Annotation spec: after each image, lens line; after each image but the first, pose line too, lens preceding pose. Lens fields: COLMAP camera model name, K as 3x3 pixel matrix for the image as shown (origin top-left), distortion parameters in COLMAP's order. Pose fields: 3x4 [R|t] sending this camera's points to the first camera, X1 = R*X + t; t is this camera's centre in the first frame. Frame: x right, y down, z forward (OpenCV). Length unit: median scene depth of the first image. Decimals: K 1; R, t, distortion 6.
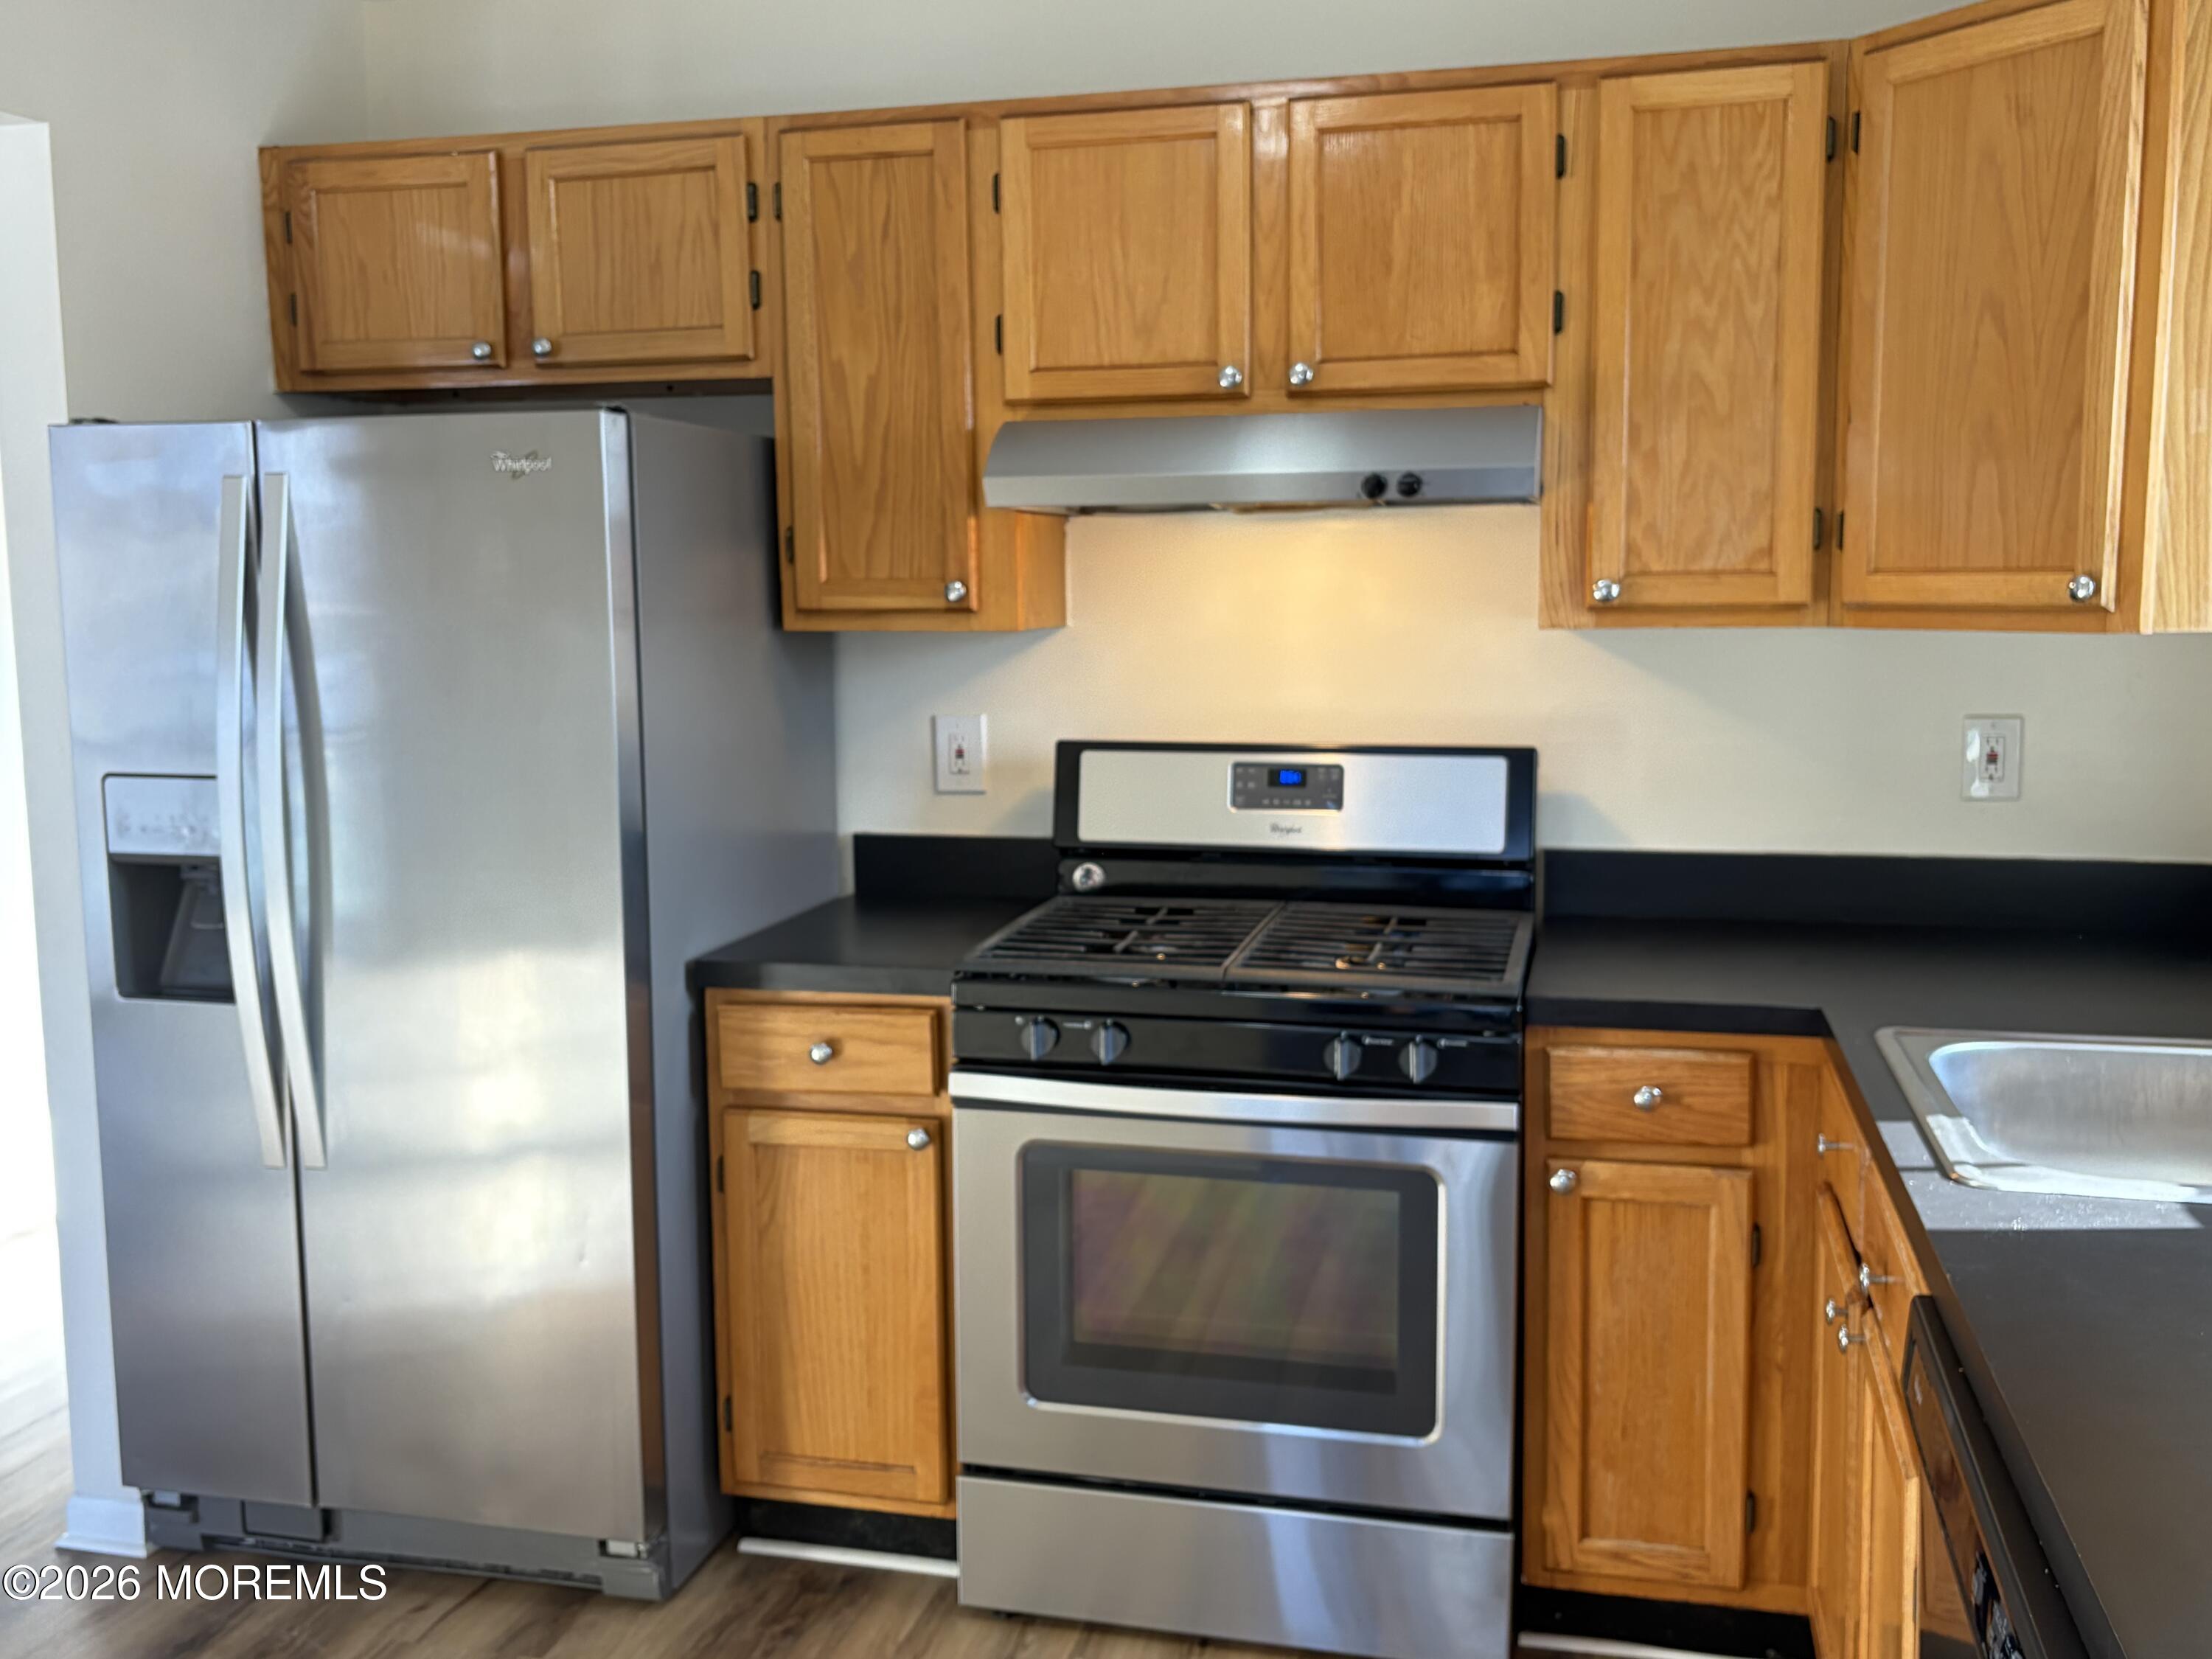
lens RADIAL K [[1968.5, 0, 1108.2], [0, 1968.5, 820.2], [0, 0, 1]] dist [-0.000532, -0.038185]
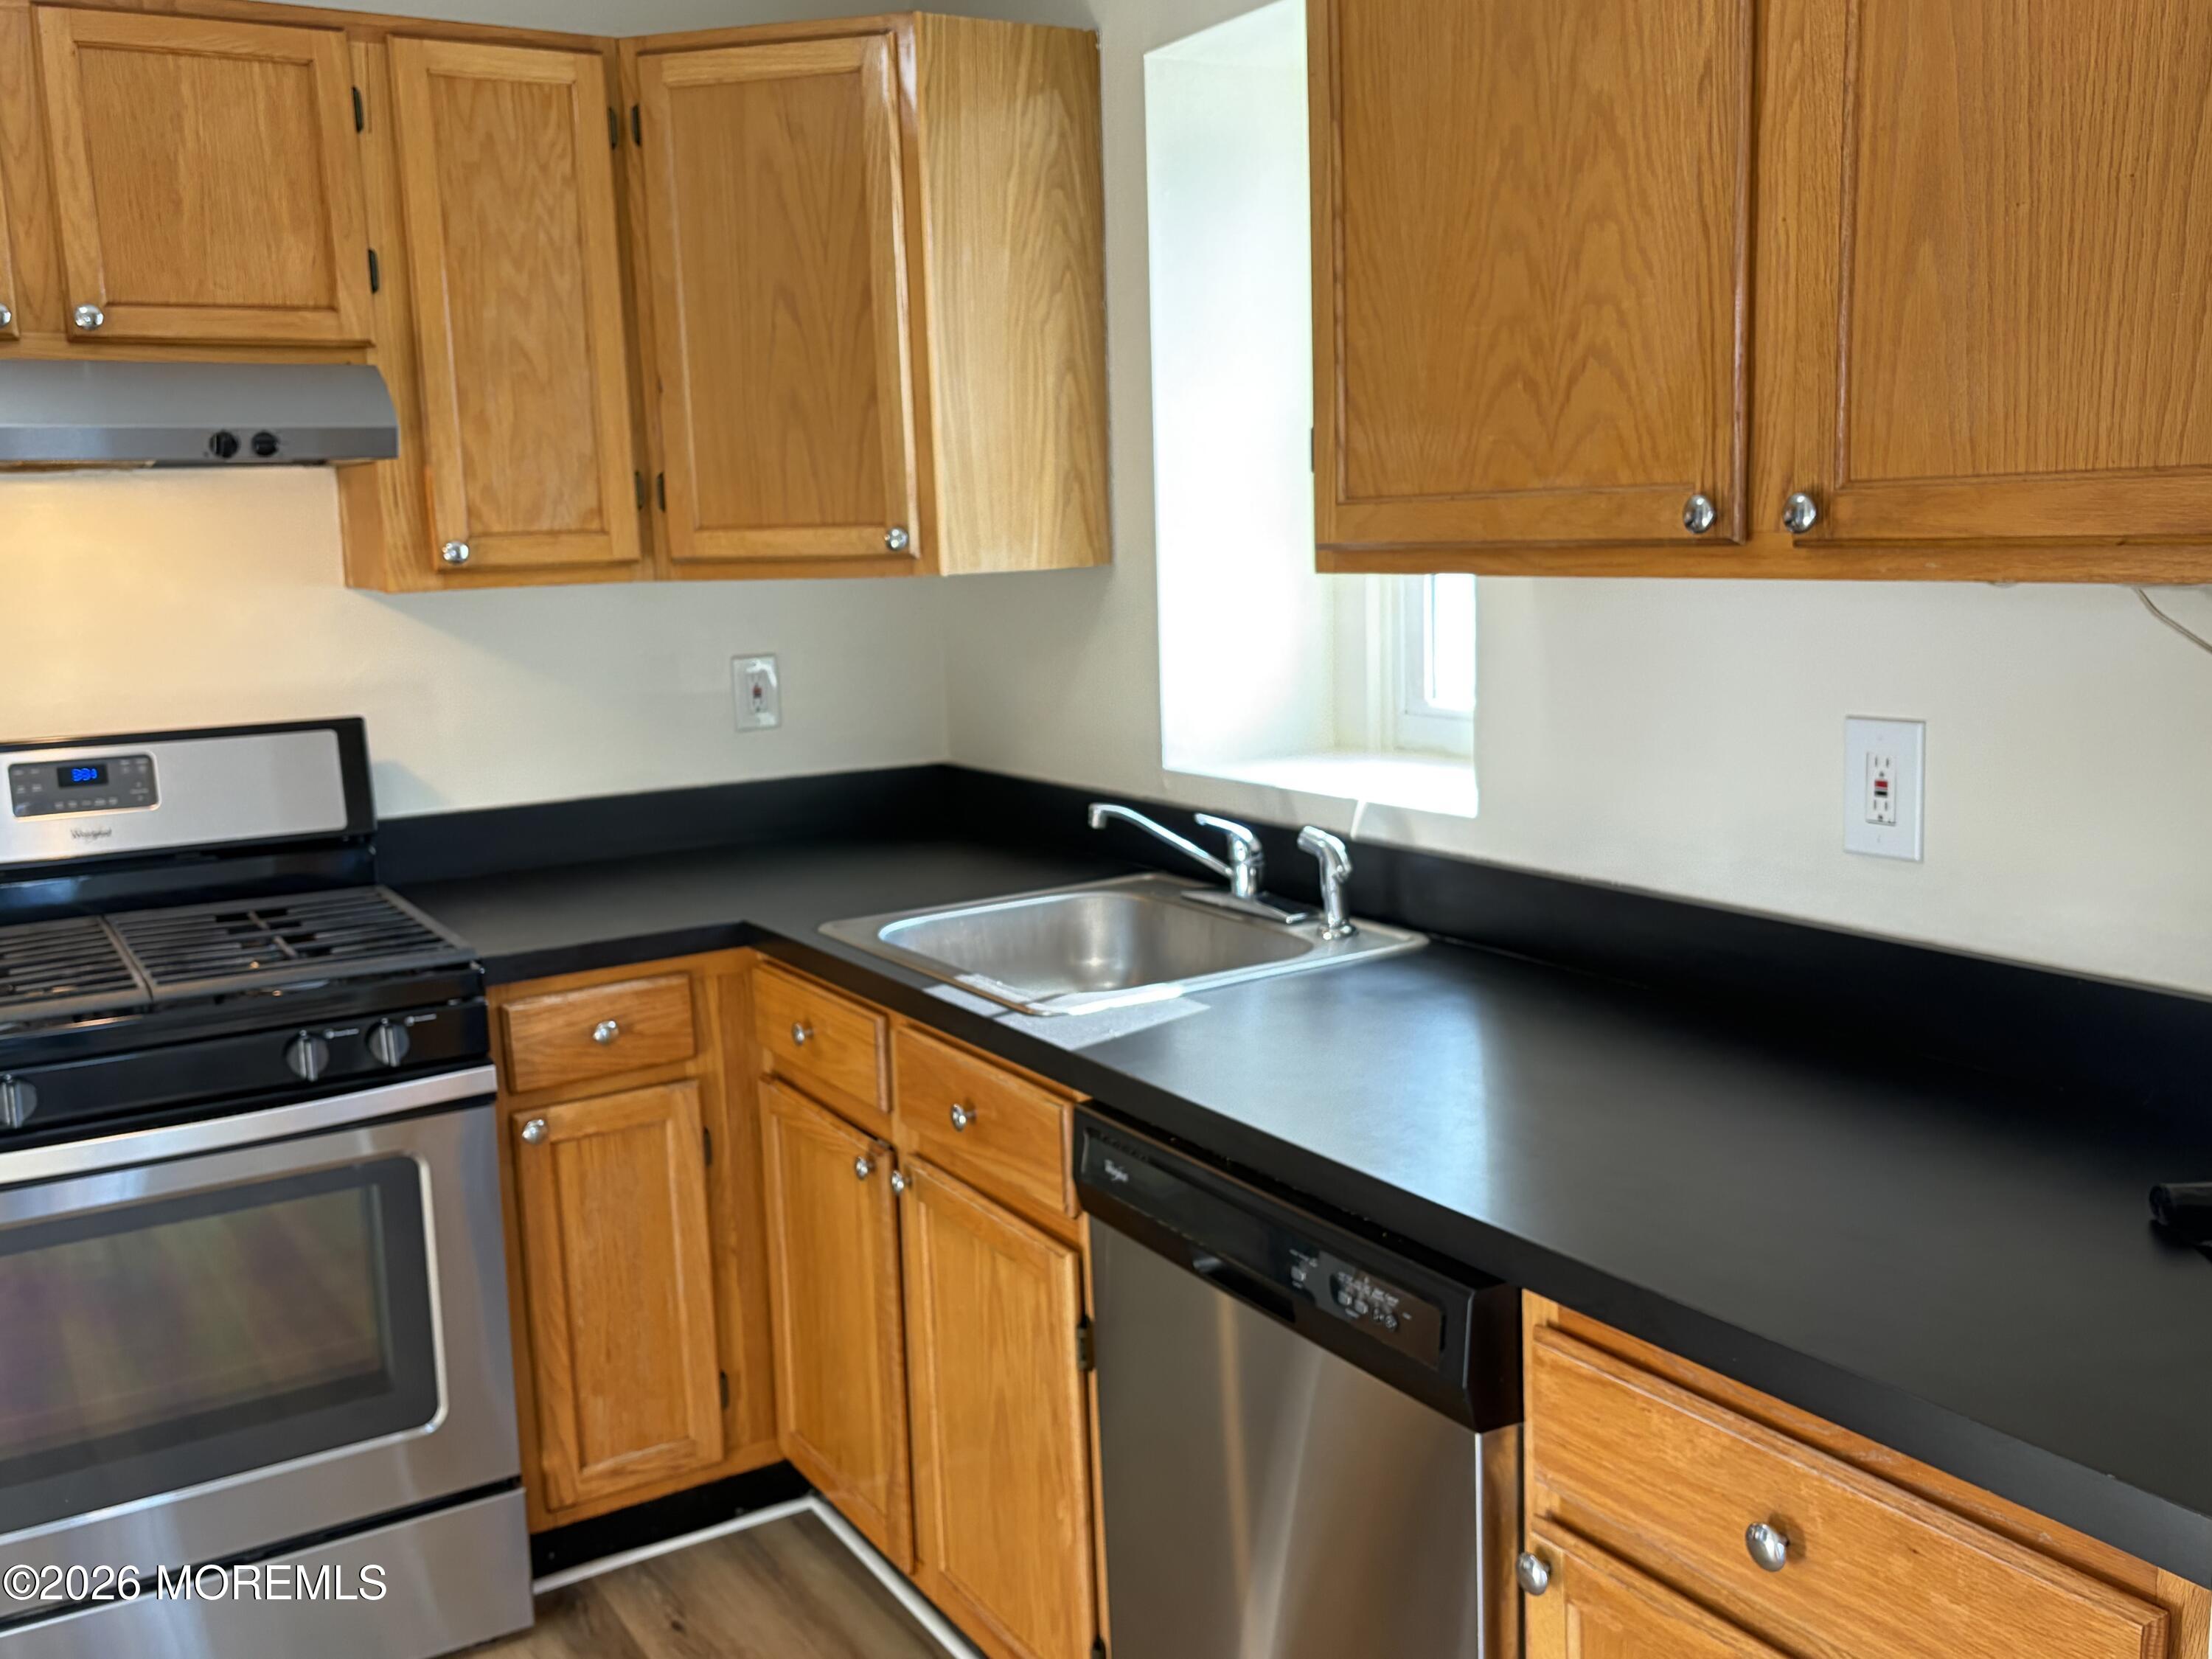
lens RADIAL K [[1968.5, 0, 1116.2], [0, 1968.5, 819.2], [0, 0, 1]] dist [-0.000532, -0.038185]
pose [[0.677955, -0.120248, 0.725202, -0.275451], [0.110378, 0.991998, 0.061299, -0.006013], [-0.726770, 0.038489, 0.685802, 0.073103]]
